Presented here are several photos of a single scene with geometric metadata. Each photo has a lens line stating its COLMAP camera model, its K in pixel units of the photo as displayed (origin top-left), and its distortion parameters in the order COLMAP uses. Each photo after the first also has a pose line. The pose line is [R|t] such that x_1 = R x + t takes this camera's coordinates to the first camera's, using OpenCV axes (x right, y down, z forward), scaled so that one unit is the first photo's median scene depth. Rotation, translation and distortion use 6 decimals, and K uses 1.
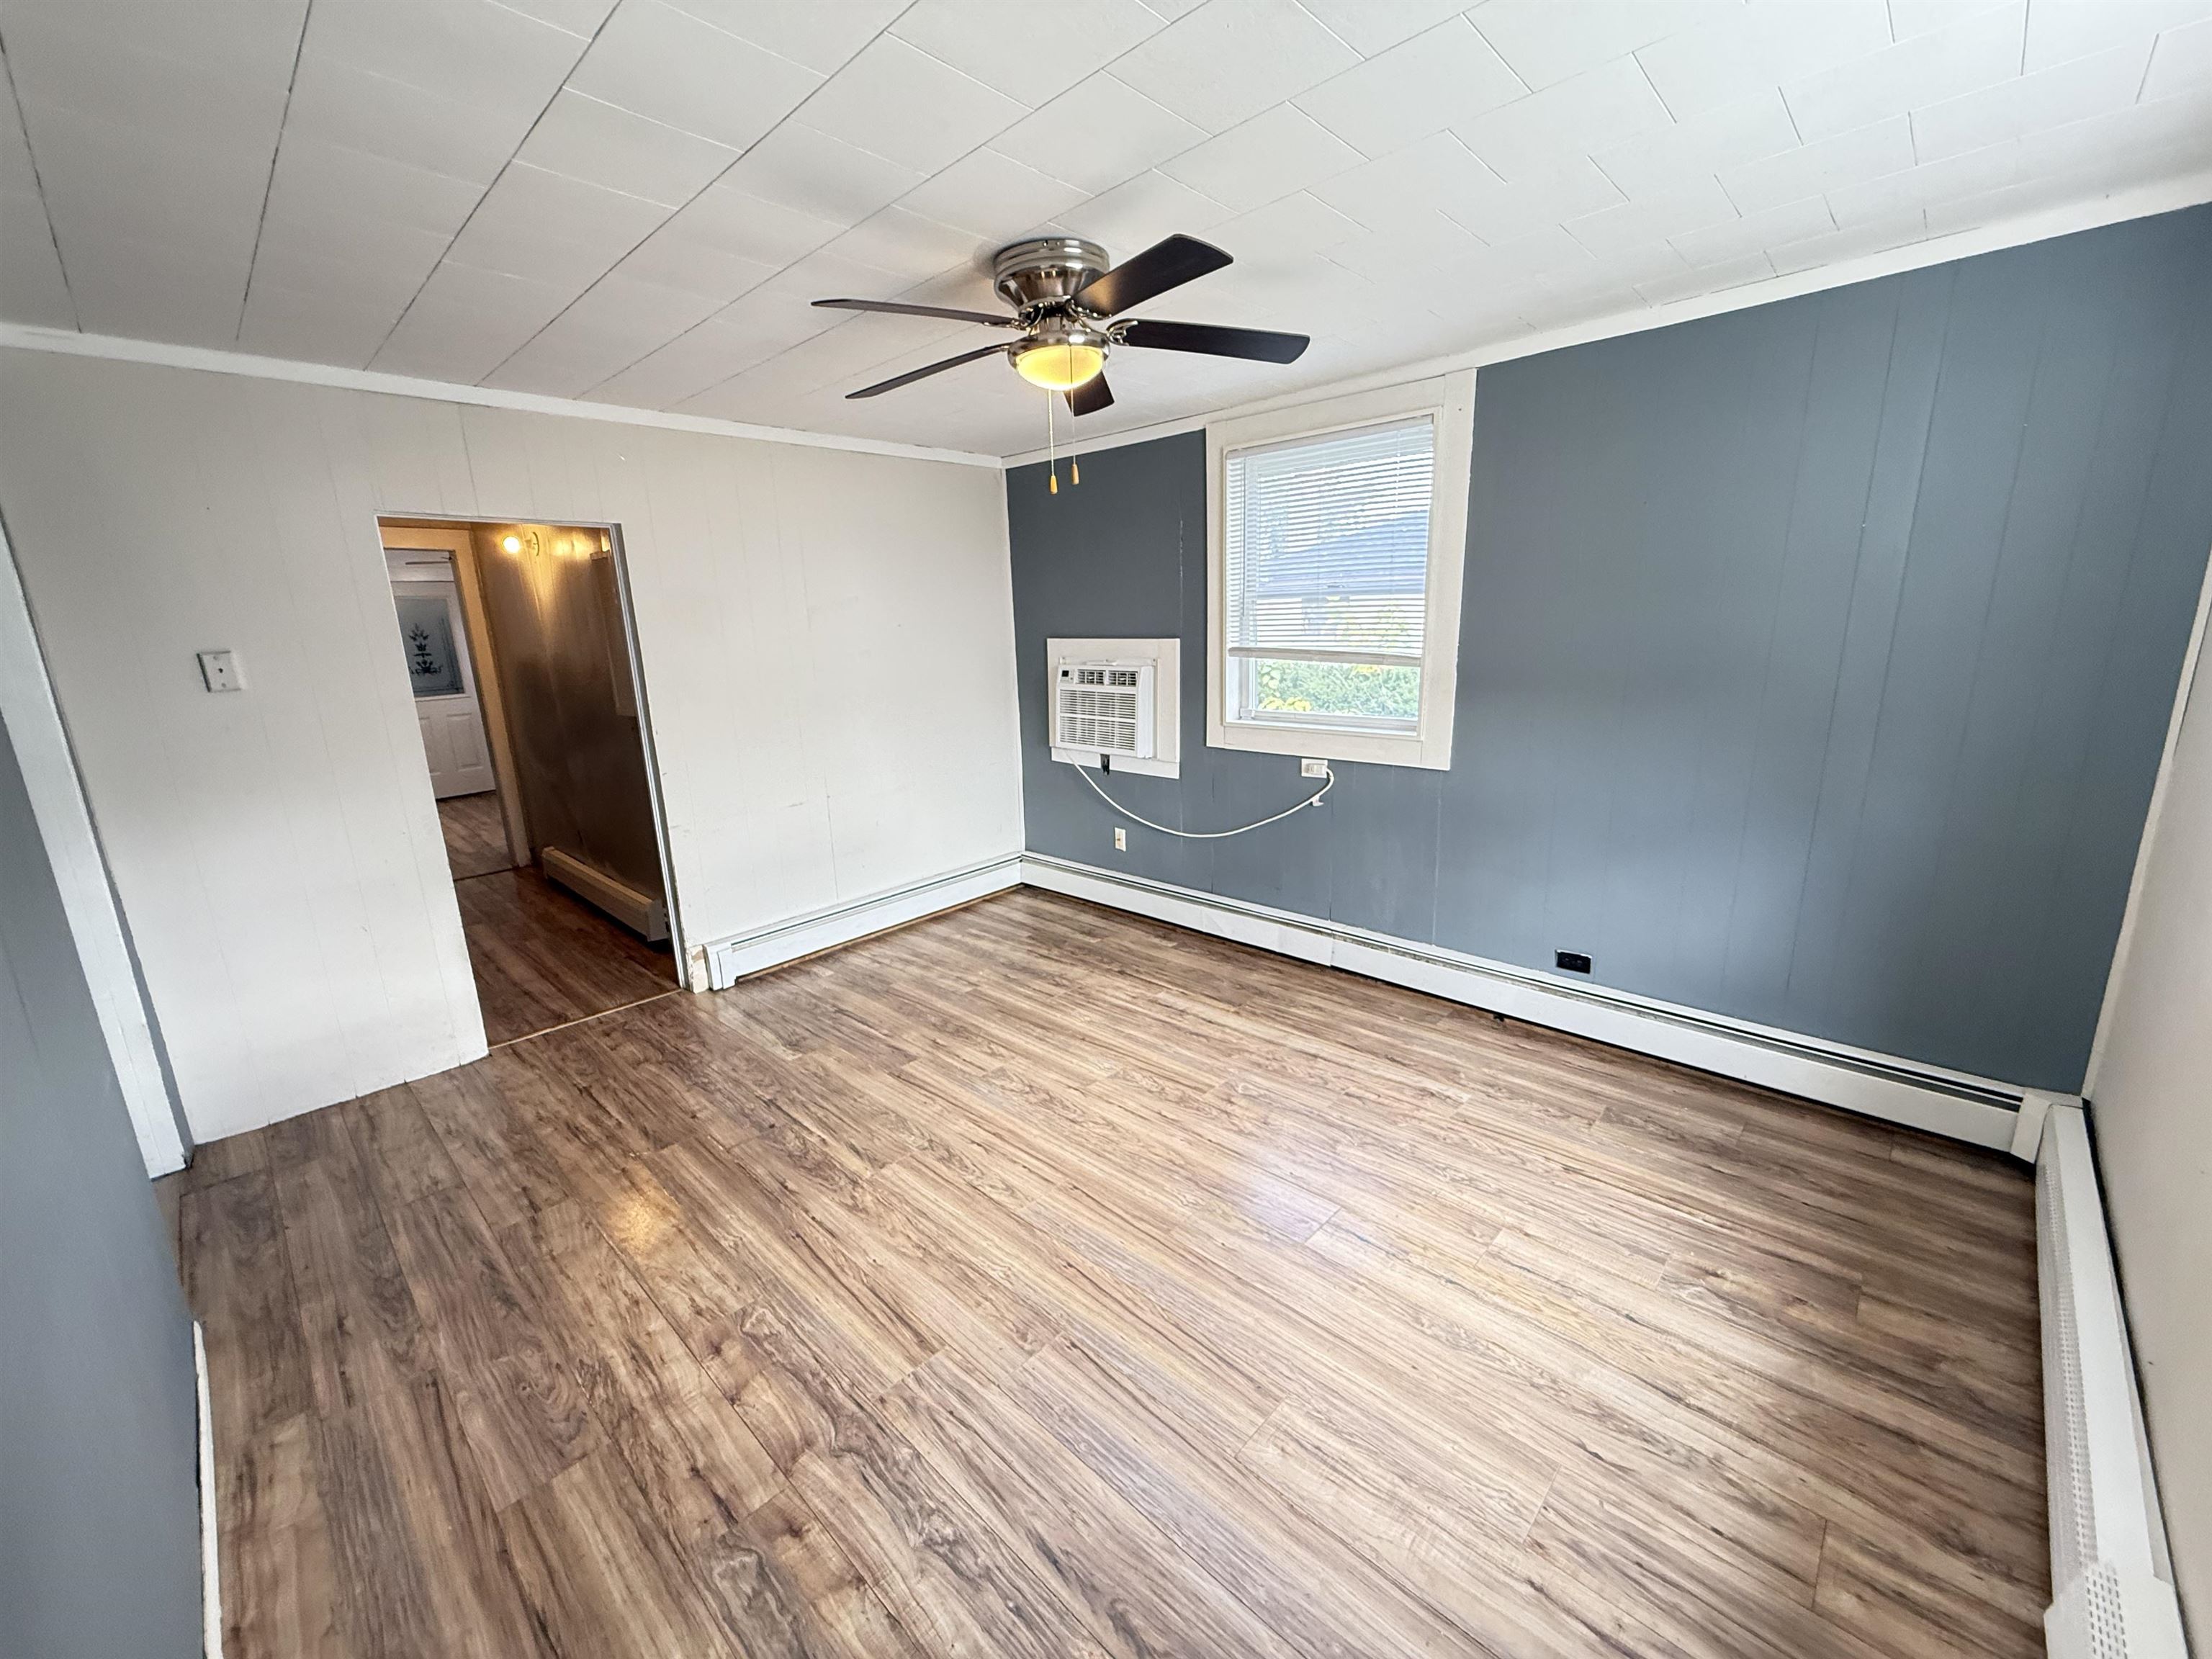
lens RADIAL K [[883.5, 0, 1088.3], [0, 883.5, 826.9], [0, 0, 1]] dist [0.000211, 0.000931]
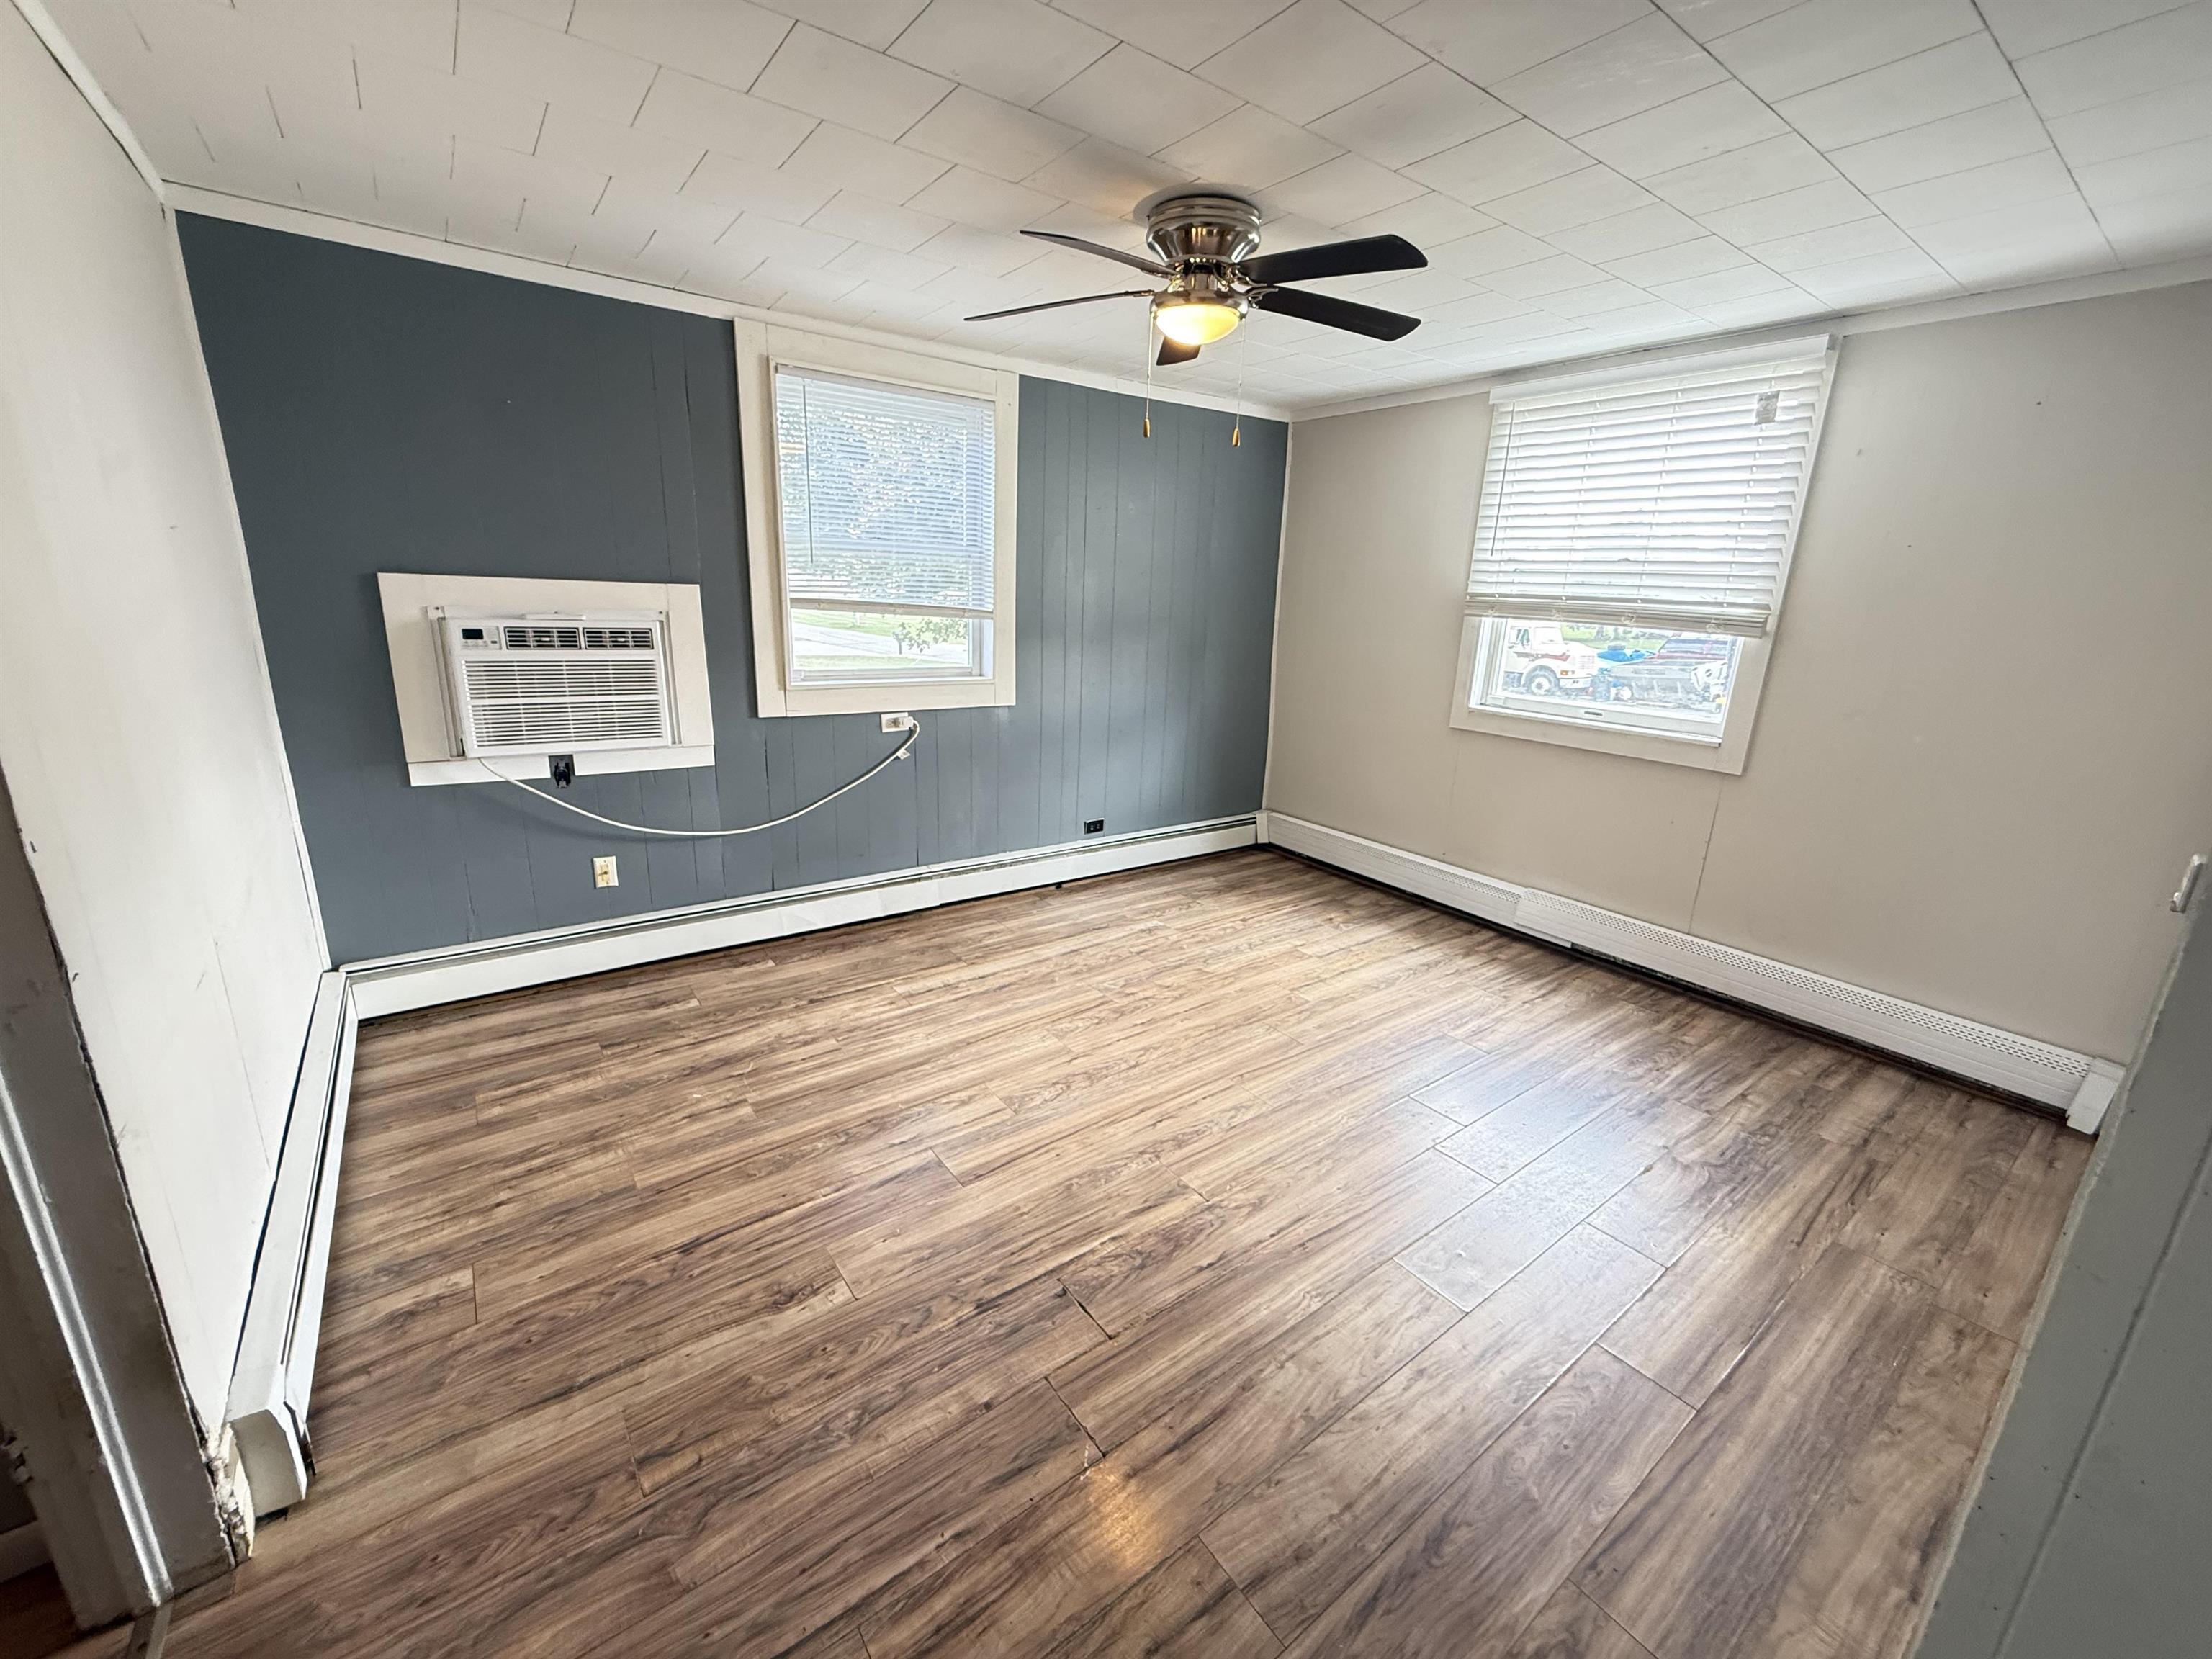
lens RADIAL K [[883.5, 0, 1116.8], [0, 883.5, 827.1], [0, 0, 1]] dist [0.000211, 0.000931]
pose [[0.154757, -0.225382, 0.961901, -0.757161], [0.185282, 0.962976, 0.195825, -0.110303], [-0.970423, 0.147918, 0.190787, 0.631759]]
